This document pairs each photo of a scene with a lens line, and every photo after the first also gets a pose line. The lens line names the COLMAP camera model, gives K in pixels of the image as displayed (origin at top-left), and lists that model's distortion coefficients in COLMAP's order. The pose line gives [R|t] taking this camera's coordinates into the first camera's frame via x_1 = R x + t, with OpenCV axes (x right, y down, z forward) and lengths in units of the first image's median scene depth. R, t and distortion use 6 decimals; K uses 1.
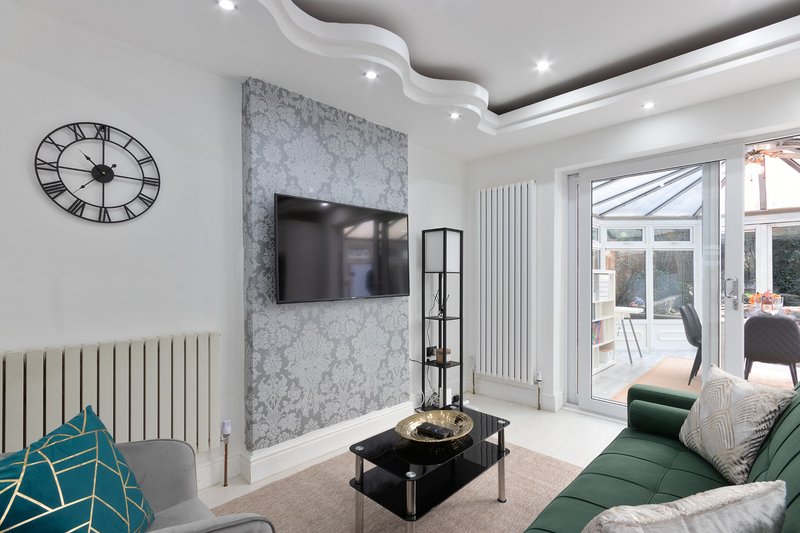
lens RADIAL K [[375.8, 0, 399.8], [0, 375.8, 274.9], [0, 0, 1]] dist [0.003549, -0.000015]
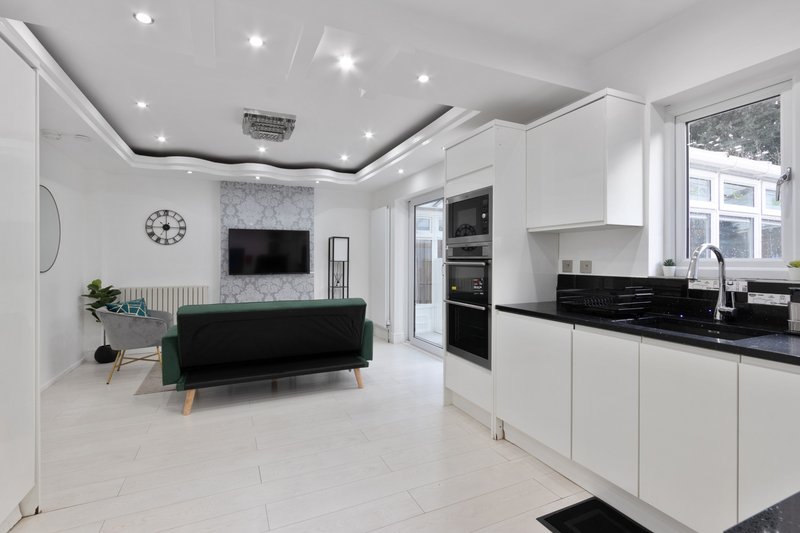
lens RADIAL K [[375.8, 0, 399.7], [0, 375.8, 258.5], [0, 0, 1]] dist [0.003549, -0.000015]
pose [[0.936010, -0.002717, -0.351964, 1.518385], [0.001917, 0.999995, -0.002622, -0.019810], [0.351969, 0.001780, 0.936010, -0.844517]]
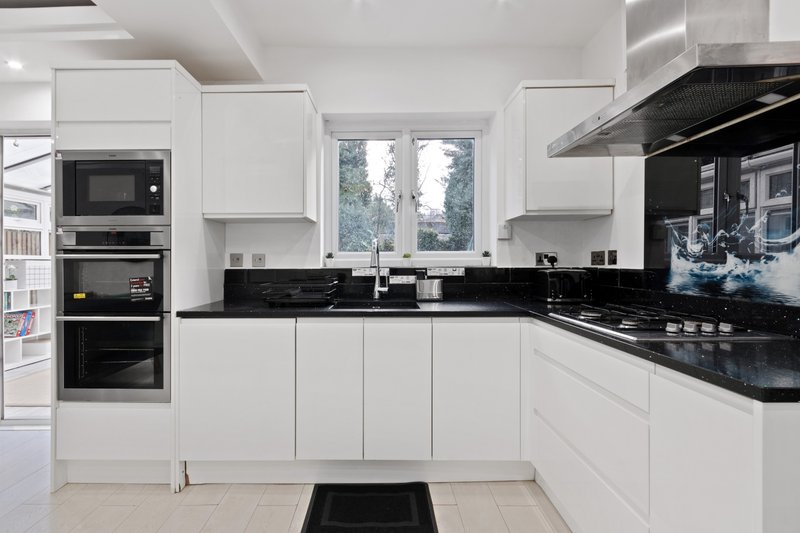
lens RADIAL K [[375.8, 0, 386.2], [0, 375.8, 262.1], [0, 0, 1]] dist [0.003549, -0.000015]
pose [[0.716150, -0.009015, 0.697888, 1.174820], [0.004126, 0.999954, 0.008683, -0.000500], [-0.697934, -0.003339, 0.716154, -0.634994]]
